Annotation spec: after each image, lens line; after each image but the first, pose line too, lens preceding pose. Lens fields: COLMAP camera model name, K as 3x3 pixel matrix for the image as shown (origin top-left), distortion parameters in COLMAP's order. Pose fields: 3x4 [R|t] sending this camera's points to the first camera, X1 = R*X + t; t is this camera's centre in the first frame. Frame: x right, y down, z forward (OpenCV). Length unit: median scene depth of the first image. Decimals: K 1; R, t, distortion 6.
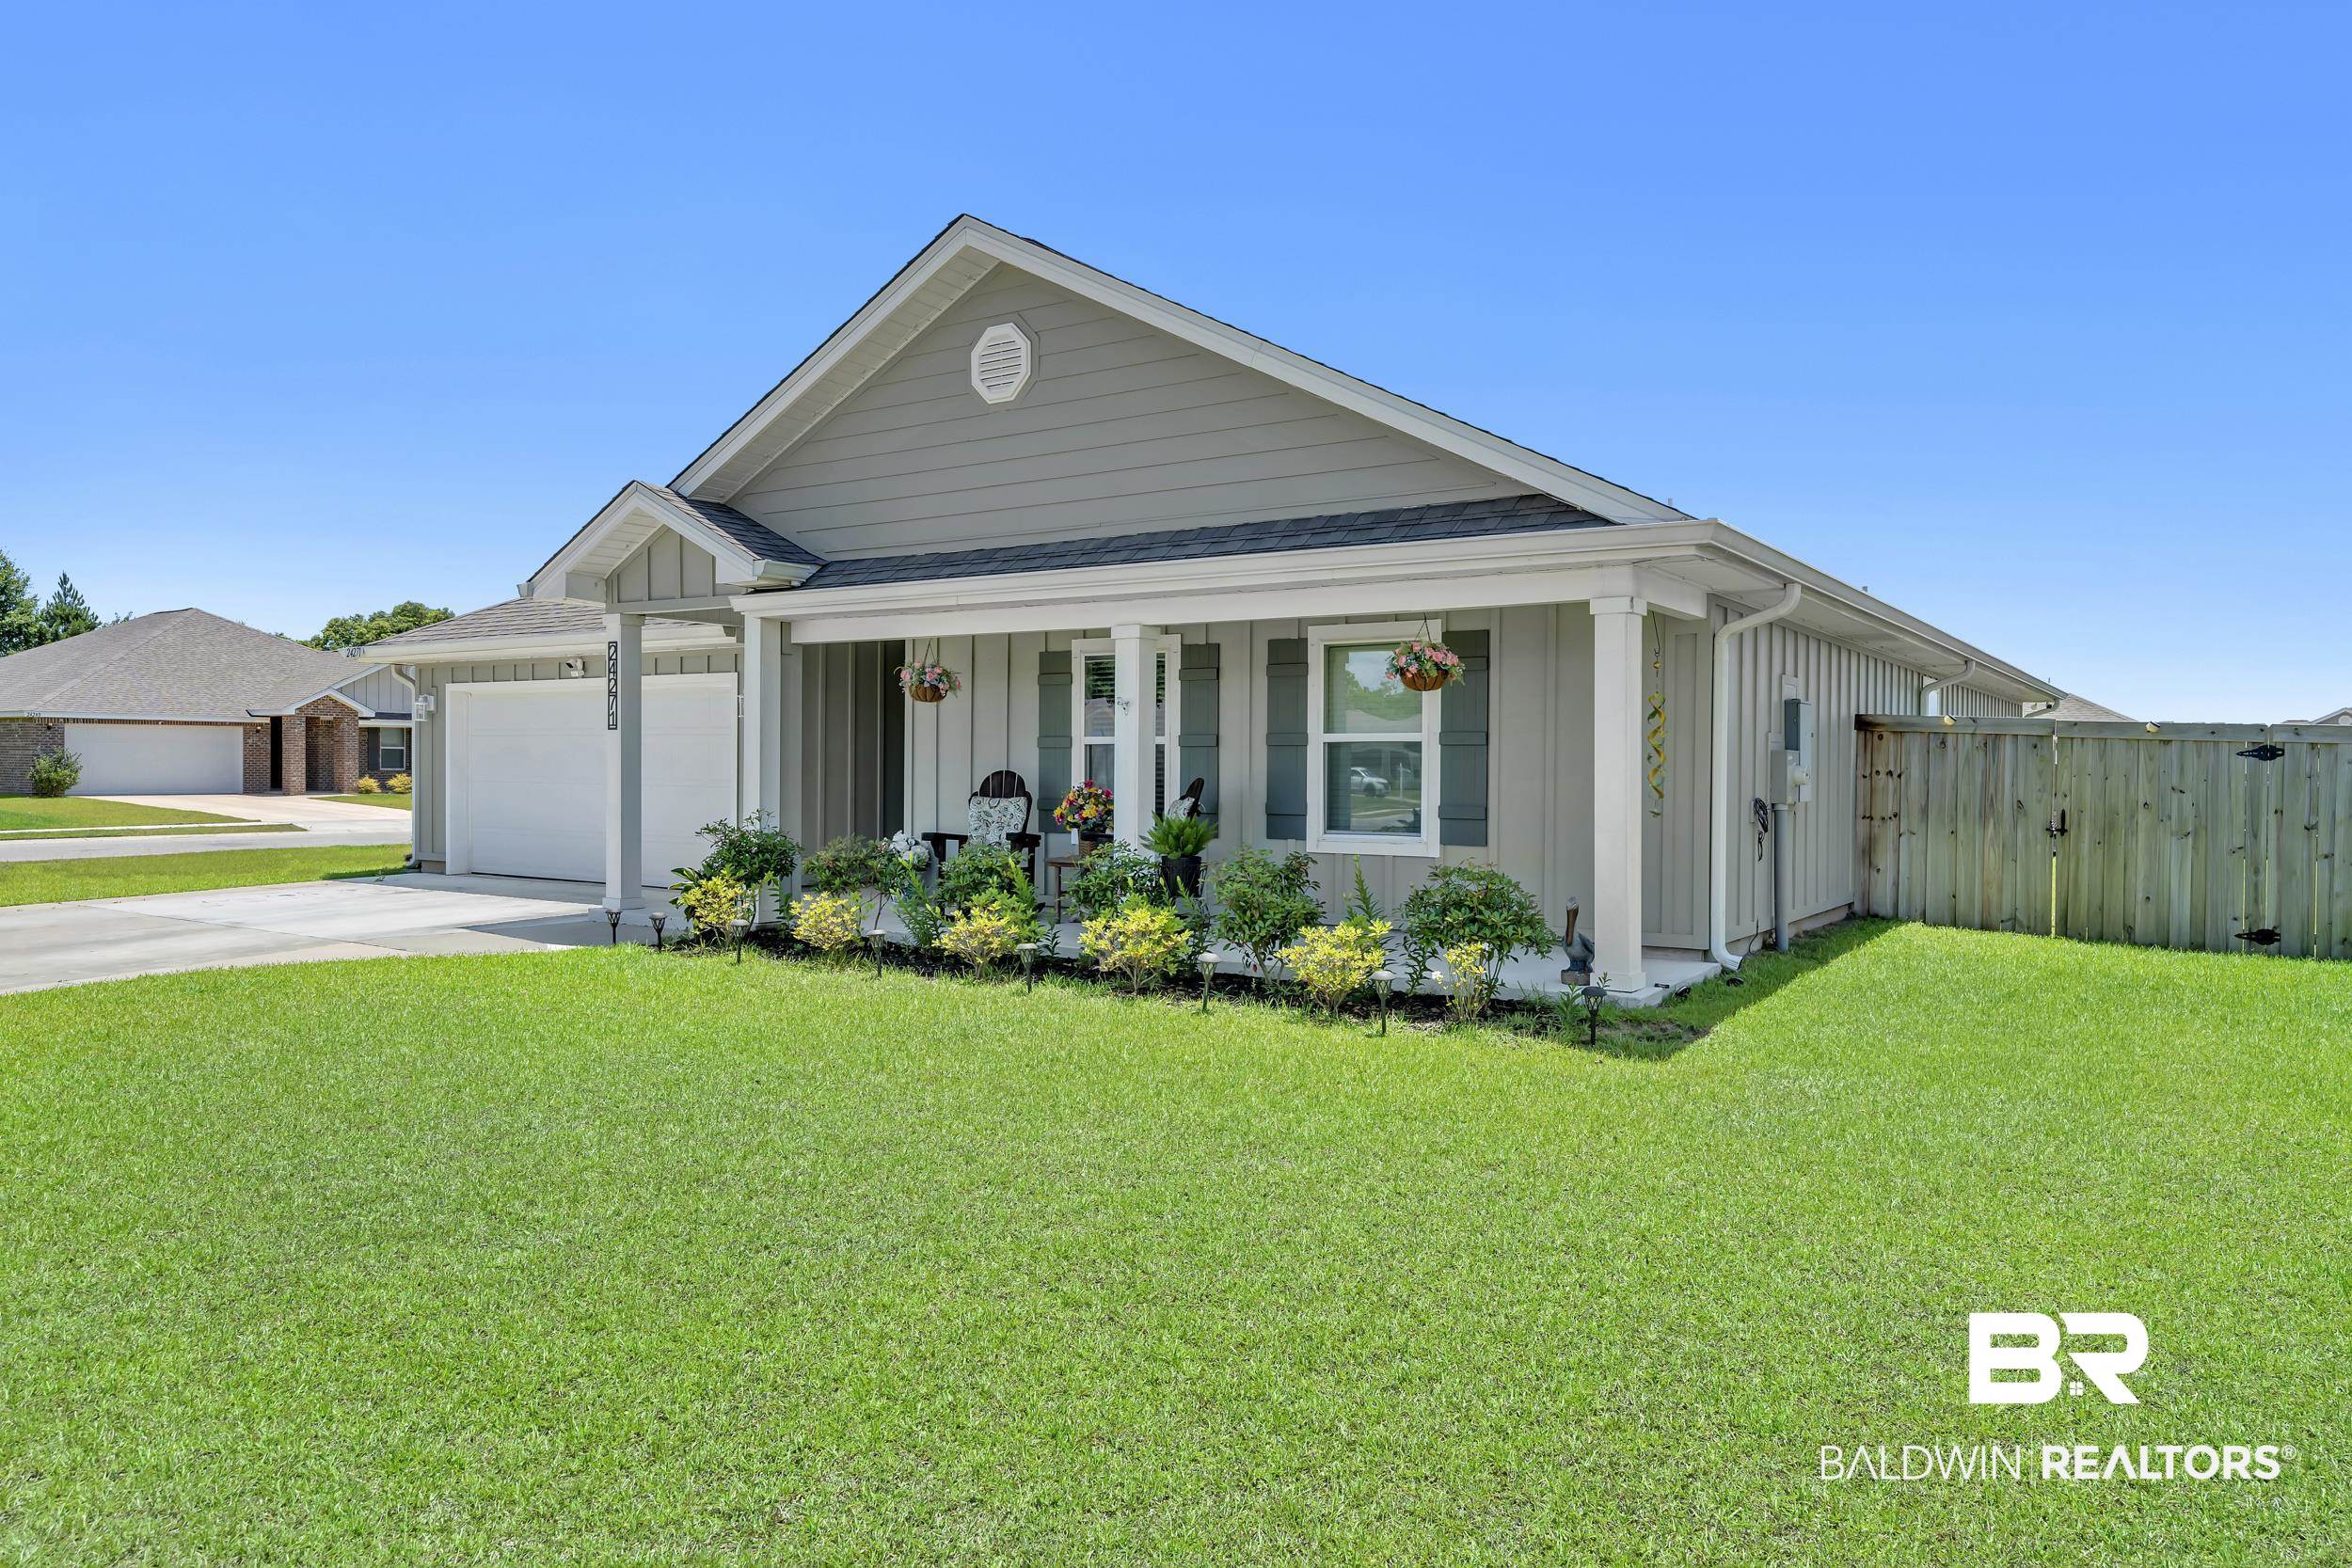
lens RADIAL K [[1546.2, 0, 1184.7], [0, 1546.2, 781.6], [0, 0, 1]] dist [-0.007179, 0.001882]
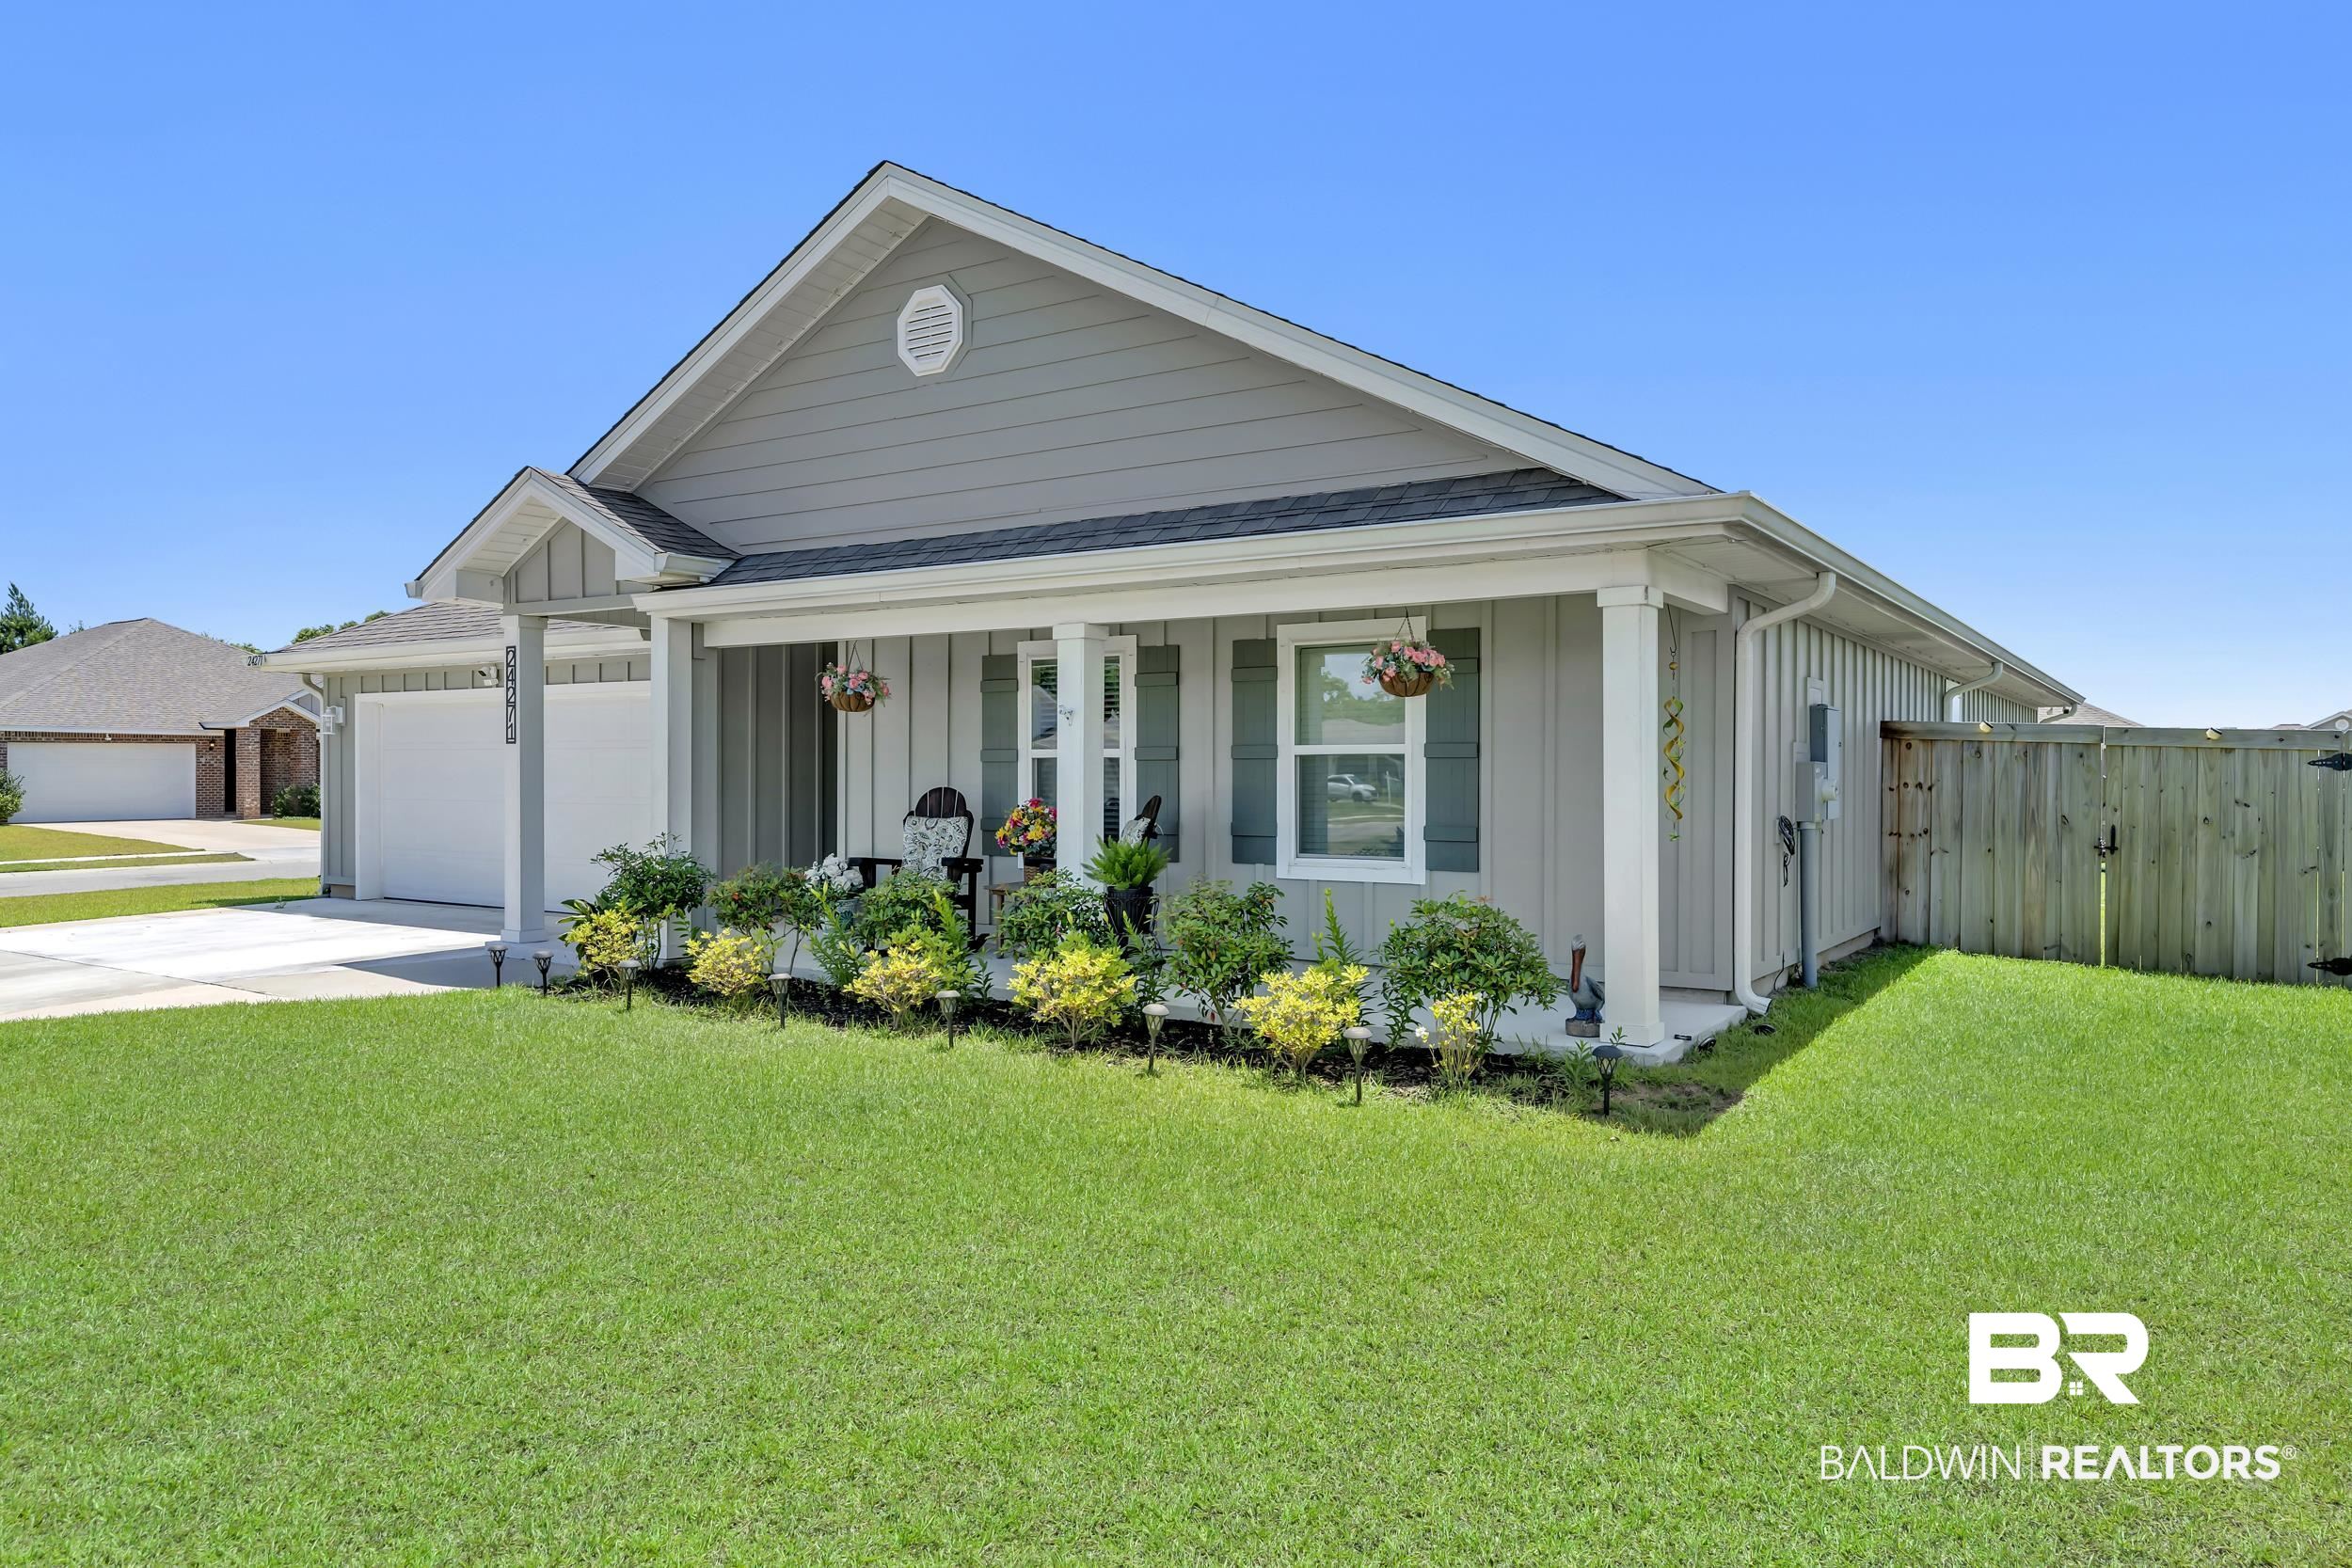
lens RADIAL K [[1546.2, 0, 1187.6], [0, 1546.2, 785.6], [0, 0, 1]] dist [-0.007179, 0.001882]
pose [[0.999951, -0.004511, 0.008791, 0.020718], [0.004536, 0.999986, -0.002787, -0.005696], [-0.008778, 0.002826, 0.999957, 0.112796]]
